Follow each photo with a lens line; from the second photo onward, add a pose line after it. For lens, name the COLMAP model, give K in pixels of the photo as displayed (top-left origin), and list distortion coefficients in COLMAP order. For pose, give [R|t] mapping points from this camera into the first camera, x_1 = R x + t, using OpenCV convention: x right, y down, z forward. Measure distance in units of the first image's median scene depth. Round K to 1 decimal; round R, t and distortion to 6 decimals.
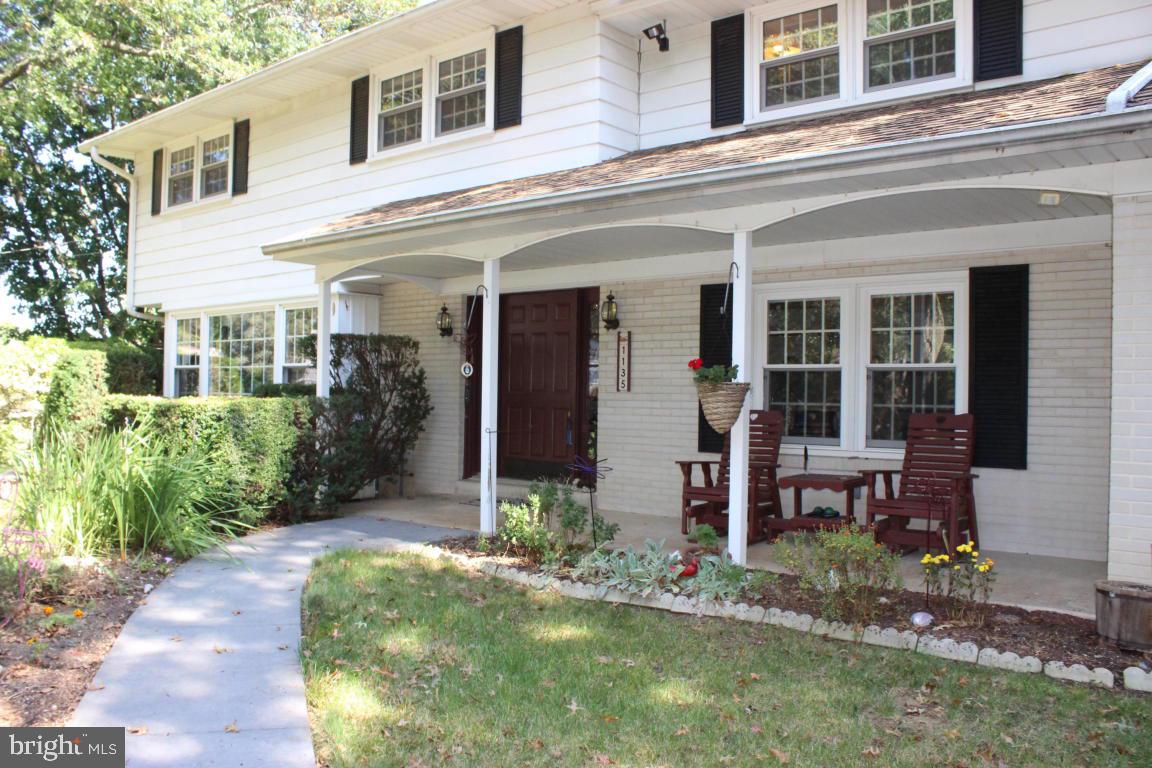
lens RADIAL K [[961.1, 0, 554.8], [0, 961.1, 401.4], [0, 0, 1]] dist [-0.175768, 0.158169]
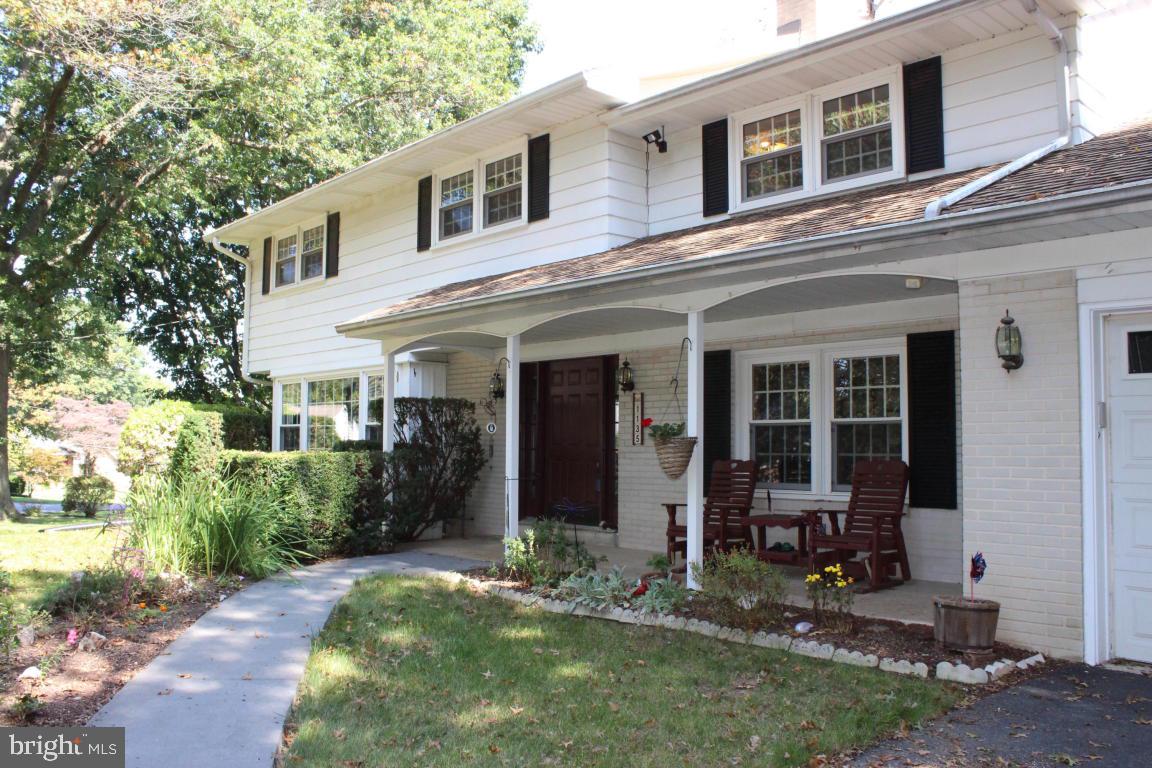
lens RADIAL K [[961.1, 0, 554.8], [0, 961.1, 401.4], [0, 0, 1]] dist [-0.175768, 0.158169]
pose [[0.990470, -0.013962, -0.137017, 0.145866], [0.006220, 0.998368, -0.056770, 0.002490], [0.137586, 0.055377, 0.988941, -0.175022]]
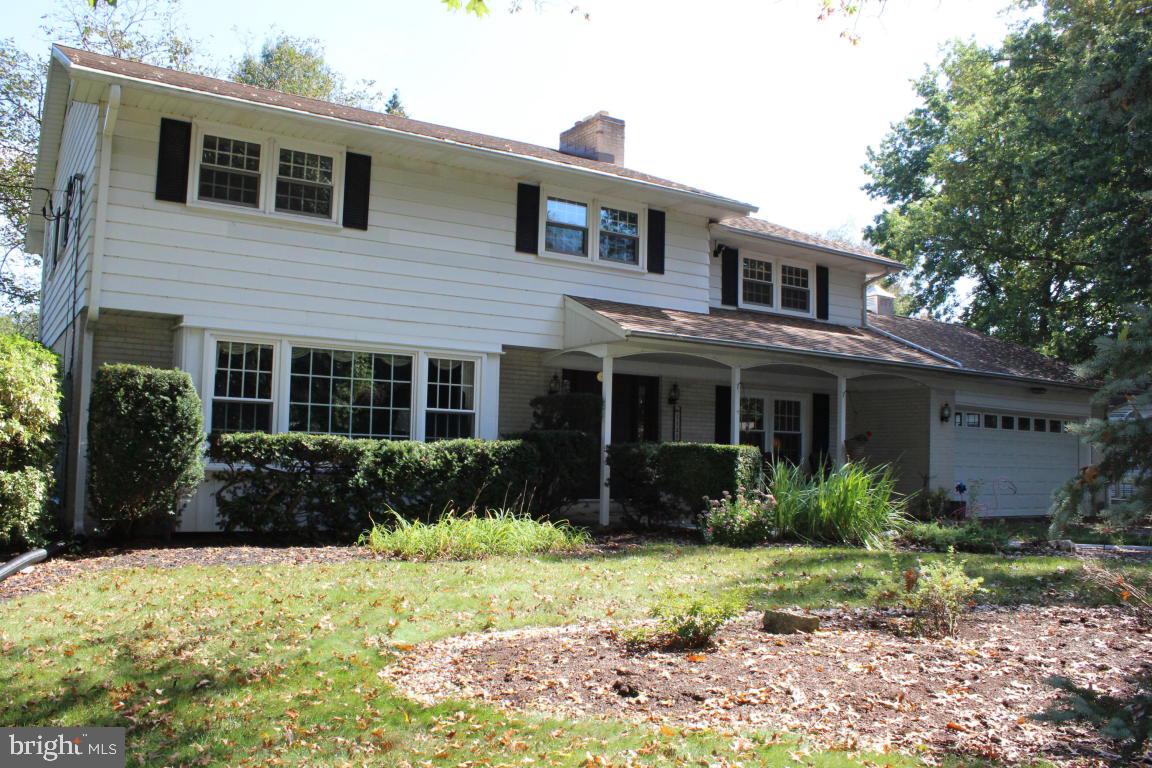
lens RADIAL K [[961.1, 0, 554.8], [0, 961.1, 401.4], [0, 0, 1]] dist [-0.175768, 0.158169]
pose [[0.291867, 0.042198, 0.955527, -1.827445], [-0.014307, 0.999107, -0.039752, -0.010517], [-0.956352, -0.002068, 0.292211, 0.784434]]
